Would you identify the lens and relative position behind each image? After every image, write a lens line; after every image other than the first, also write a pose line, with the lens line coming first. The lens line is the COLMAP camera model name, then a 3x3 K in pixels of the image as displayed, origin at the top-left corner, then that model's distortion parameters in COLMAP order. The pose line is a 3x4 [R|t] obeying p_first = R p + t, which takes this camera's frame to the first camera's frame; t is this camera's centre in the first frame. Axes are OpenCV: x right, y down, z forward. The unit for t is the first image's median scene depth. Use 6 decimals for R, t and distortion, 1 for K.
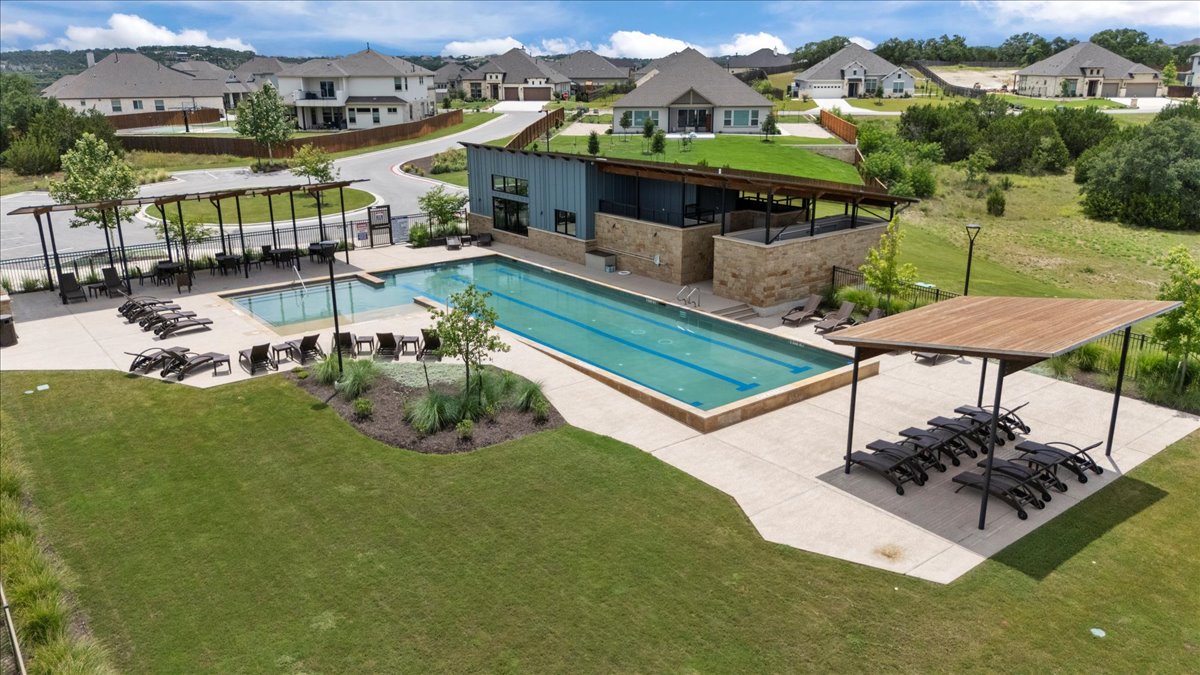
lens RADIAL K [[888.8, 0, 600.0], [0, 888.8, 337.5], [0, 0, 1]] dist [0.059078, -0.062089]
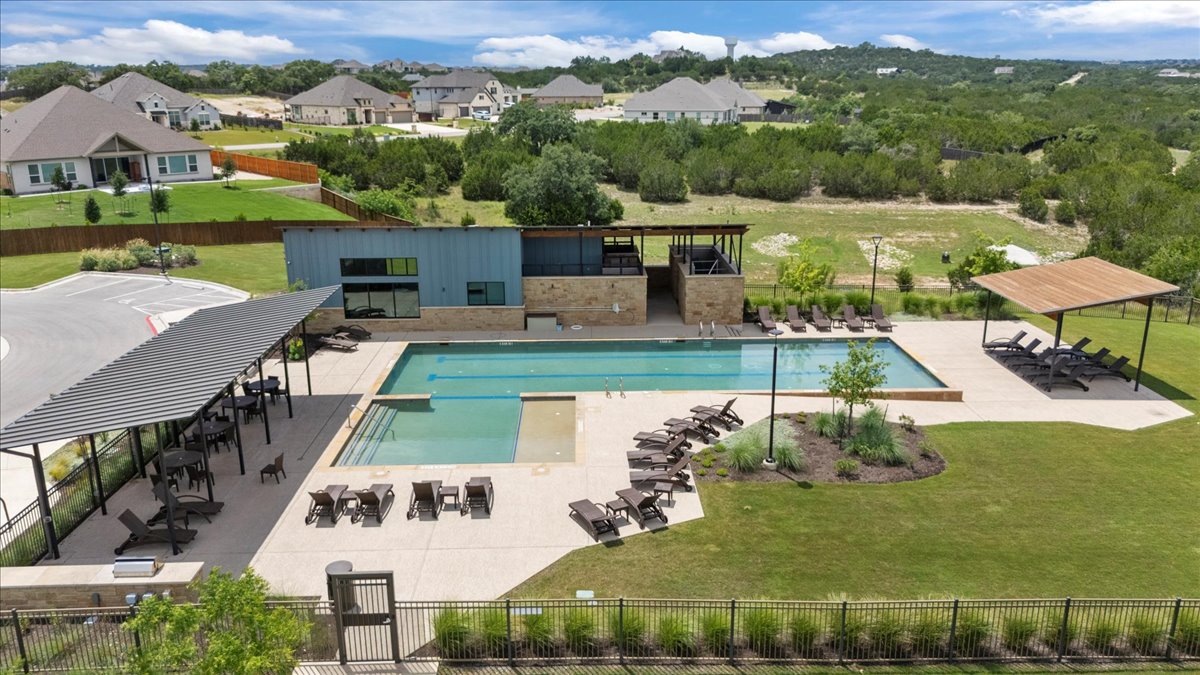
lens RADIAL K [[888.8, 0, 600.0], [0, 888.8, 337.5], [0, 0, 1]] dist [0.059078, -0.062089]
pose [[0.602493, -0.221833, 0.766676, -0.322964], [0.235329, 0.967268, 0.094939, -0.065046], [-0.762641, 0.123221, 0.634976, 0.129164]]
